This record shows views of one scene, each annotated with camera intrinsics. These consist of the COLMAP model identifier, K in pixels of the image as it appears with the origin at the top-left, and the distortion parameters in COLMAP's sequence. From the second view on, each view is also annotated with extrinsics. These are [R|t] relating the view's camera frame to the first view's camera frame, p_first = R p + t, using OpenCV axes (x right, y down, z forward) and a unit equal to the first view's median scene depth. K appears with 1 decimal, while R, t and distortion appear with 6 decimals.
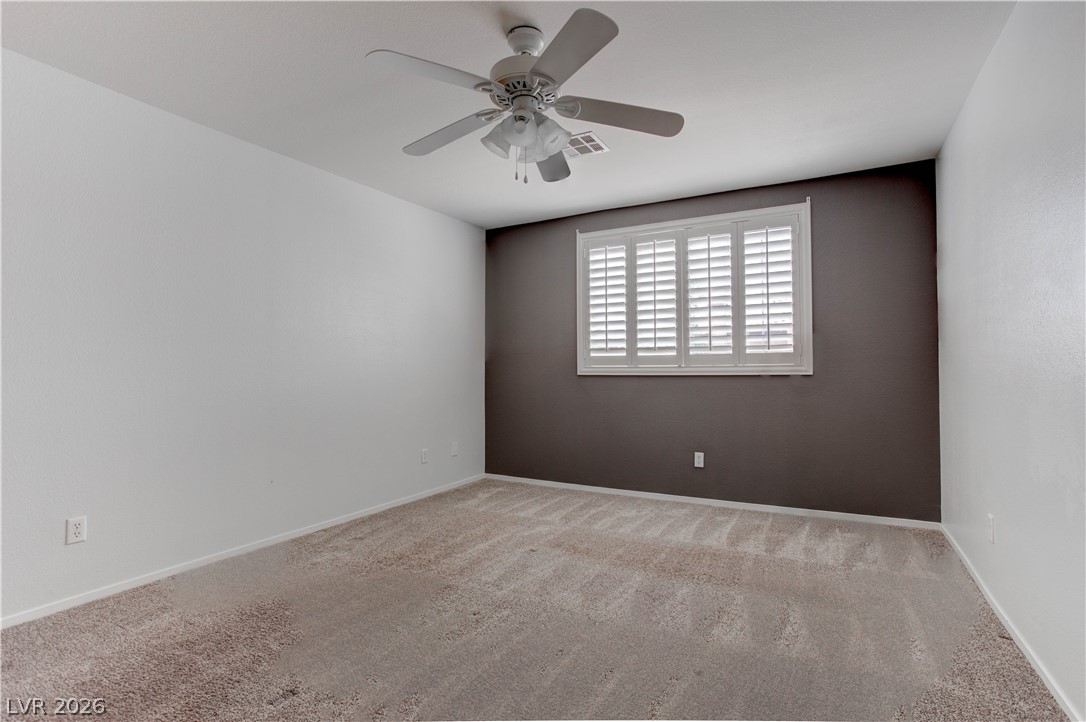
lens RADIAL K [[524.7, 0, 541.1], [0, 524.7, 360.1], [0, 0, 1]] dist [-0.038989, 0.019407]
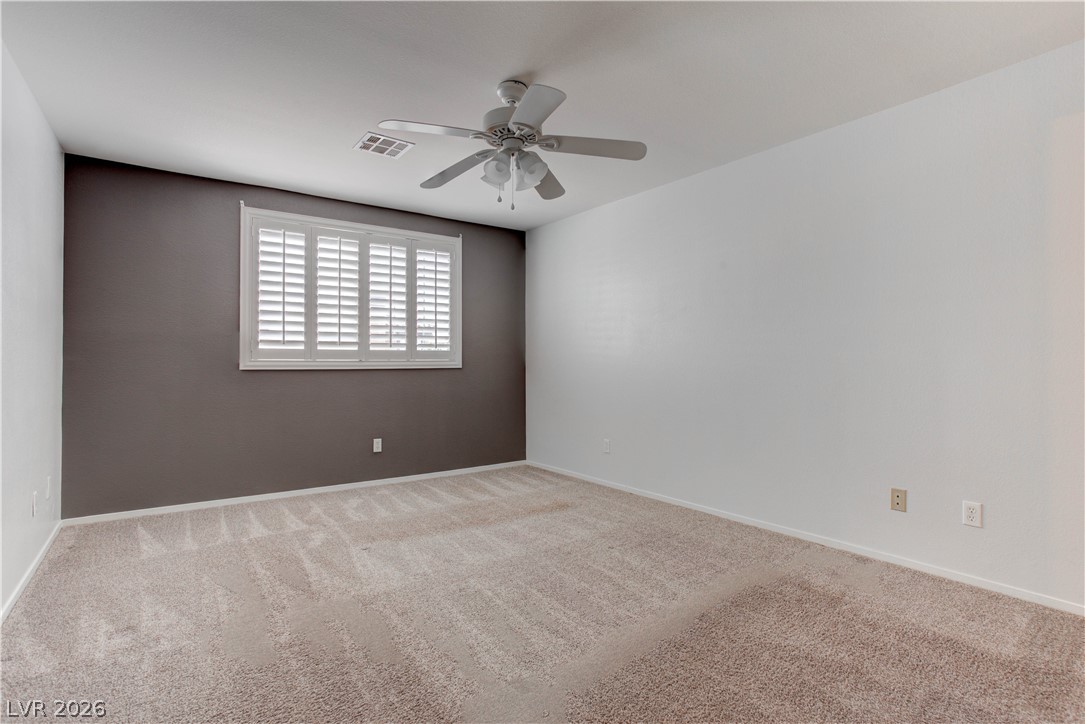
lens RADIAL K [[524.2, 0, 542.9], [0, 524.2, 356.6], [0, 0, 1]] dist [-0.038989, 0.019407]
pose [[0.430685, 0.013337, 0.902404, -0.565500], [-0.013901, 0.999870, -0.008143, 0.007187], [-0.902395, -0.009037, 0.430814, 0.216472]]
